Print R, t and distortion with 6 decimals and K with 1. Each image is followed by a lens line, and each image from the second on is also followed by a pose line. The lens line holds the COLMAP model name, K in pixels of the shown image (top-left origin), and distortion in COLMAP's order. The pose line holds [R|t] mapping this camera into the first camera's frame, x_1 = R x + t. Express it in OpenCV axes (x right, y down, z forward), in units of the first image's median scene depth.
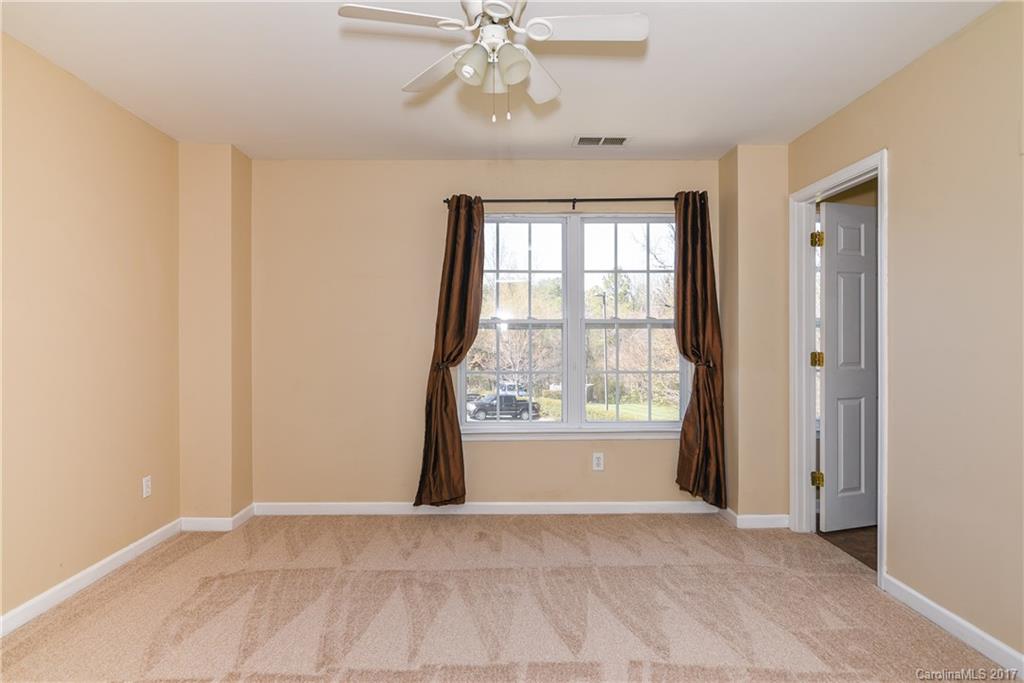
lens RADIAL K [[576.0, 0, 512.0], [0, 576.0, 341.5], [0, 0, 1]] dist [0.001928, 0.001239]
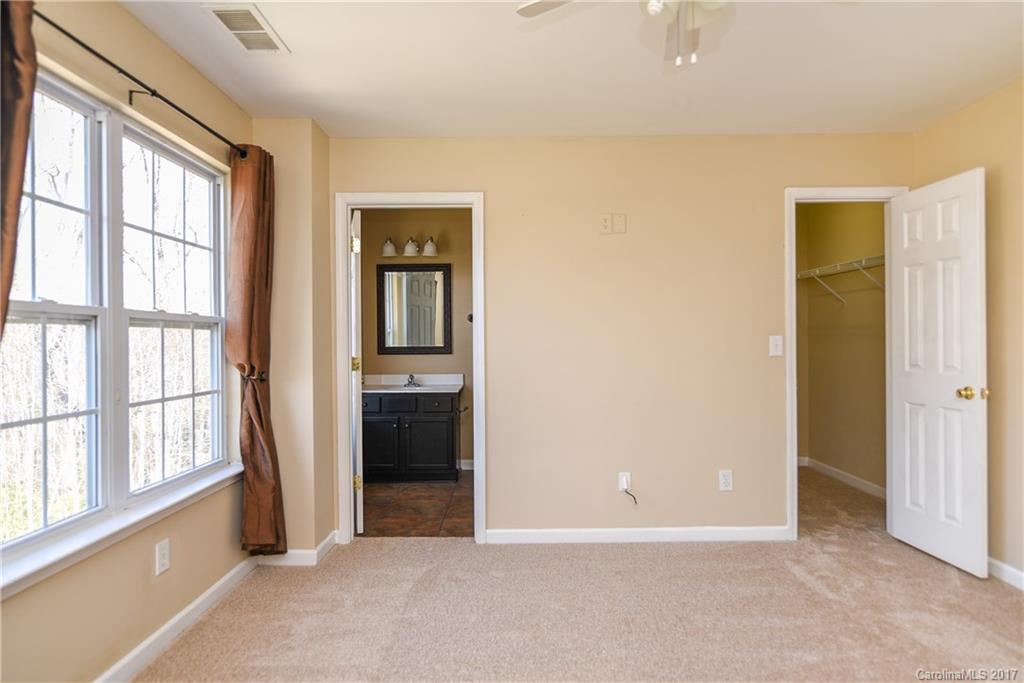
lens RADIAL K [[576.0, 0, 512.0], [0, 576.0, 341.5], [0, 0, 1]] dist [0.001928, 0.001239]
pose [[0.023204, 0.000127, 0.999731, -0.466631], [0.006564, 0.999978, -0.000280, -0.006027], [-0.999709, 0.006569, 0.023203, 0.696825]]
